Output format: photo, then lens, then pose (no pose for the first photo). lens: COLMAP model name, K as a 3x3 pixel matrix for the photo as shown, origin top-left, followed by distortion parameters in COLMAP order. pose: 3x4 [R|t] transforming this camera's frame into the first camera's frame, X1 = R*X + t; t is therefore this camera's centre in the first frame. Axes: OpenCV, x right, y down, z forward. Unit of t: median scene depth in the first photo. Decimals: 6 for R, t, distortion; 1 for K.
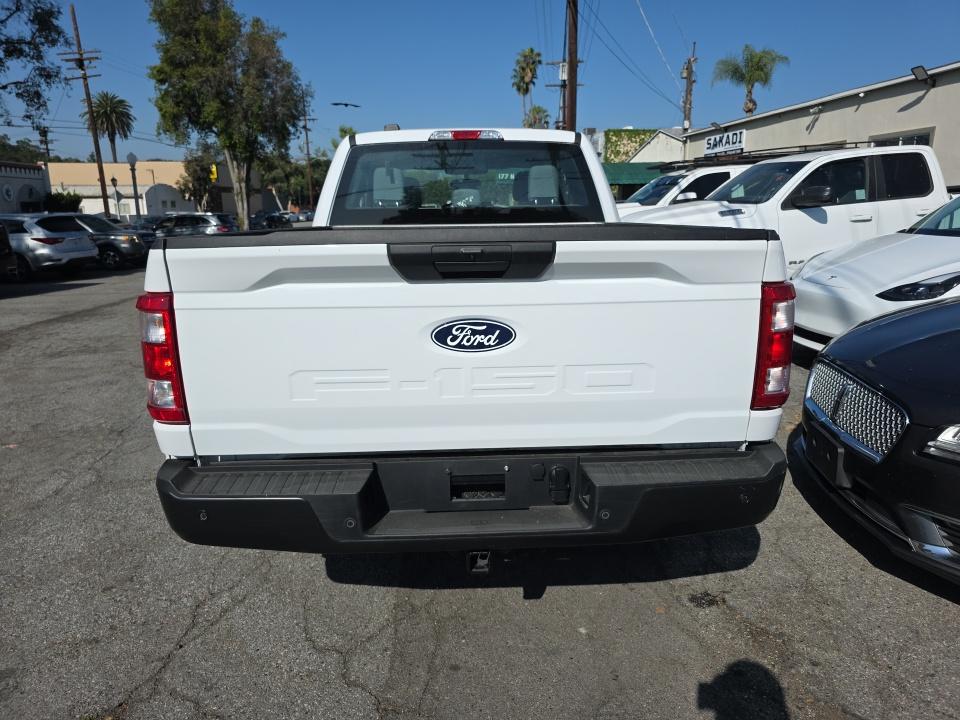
lens RADIAL K [[661.7, 0, 497.6], [0, 661.7, 361.2], [0, 0, 1]] dist [0.033512, -0.037859]
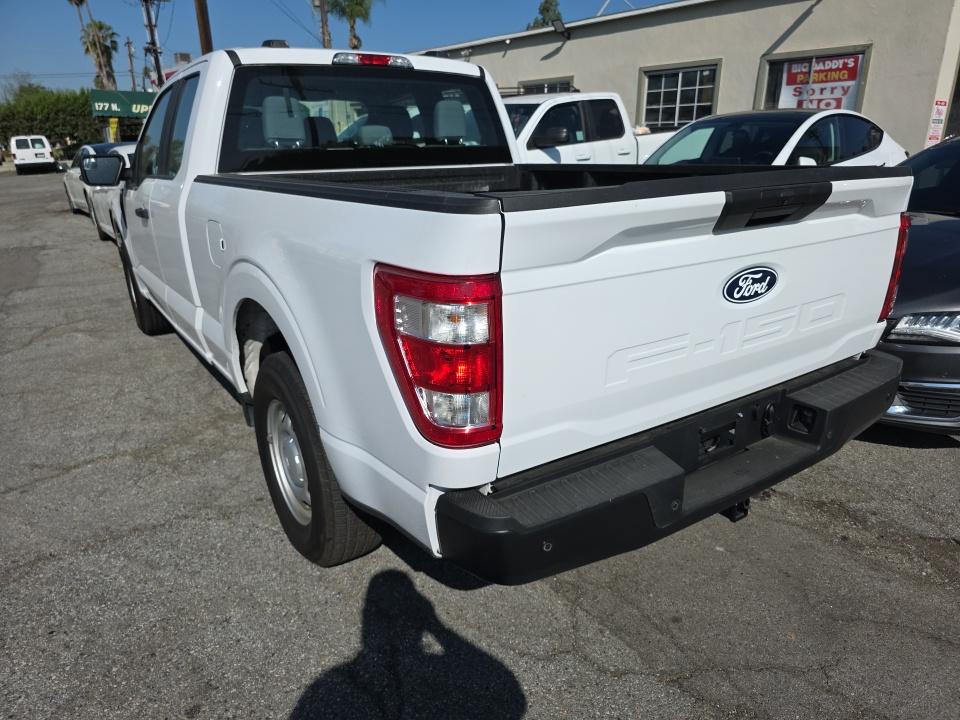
lens RADIAL K [[654.2, 0, 499.9], [0, 654.2, 378.1], [0, 0, 1]] dist [0.032672, -0.027008]
pose [[0.840423, -0.181996, 0.510457, -0.163515], [0.124832, 0.981606, 0.144453, -0.017047], [-0.527357, -0.057680, 0.847683, 0.070820]]
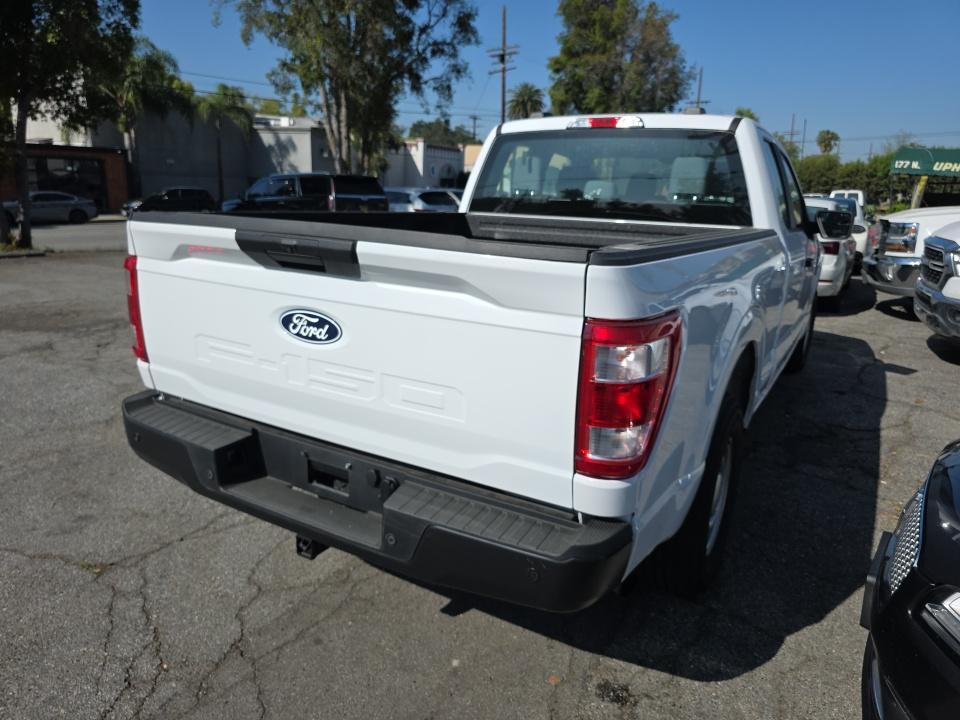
lens RADIAL K [[667.2, 0, 478.1], [0, 667.2, 363.4], [0, 0, 1]] dist [0.011794, -0.002102]
pose [[0.834026, 0.179687, -0.521644, 0.137350], [-0.167588, 0.983314, 0.070768, -0.018866], [0.525656, 0.028399, 0.850223, 0.050959]]
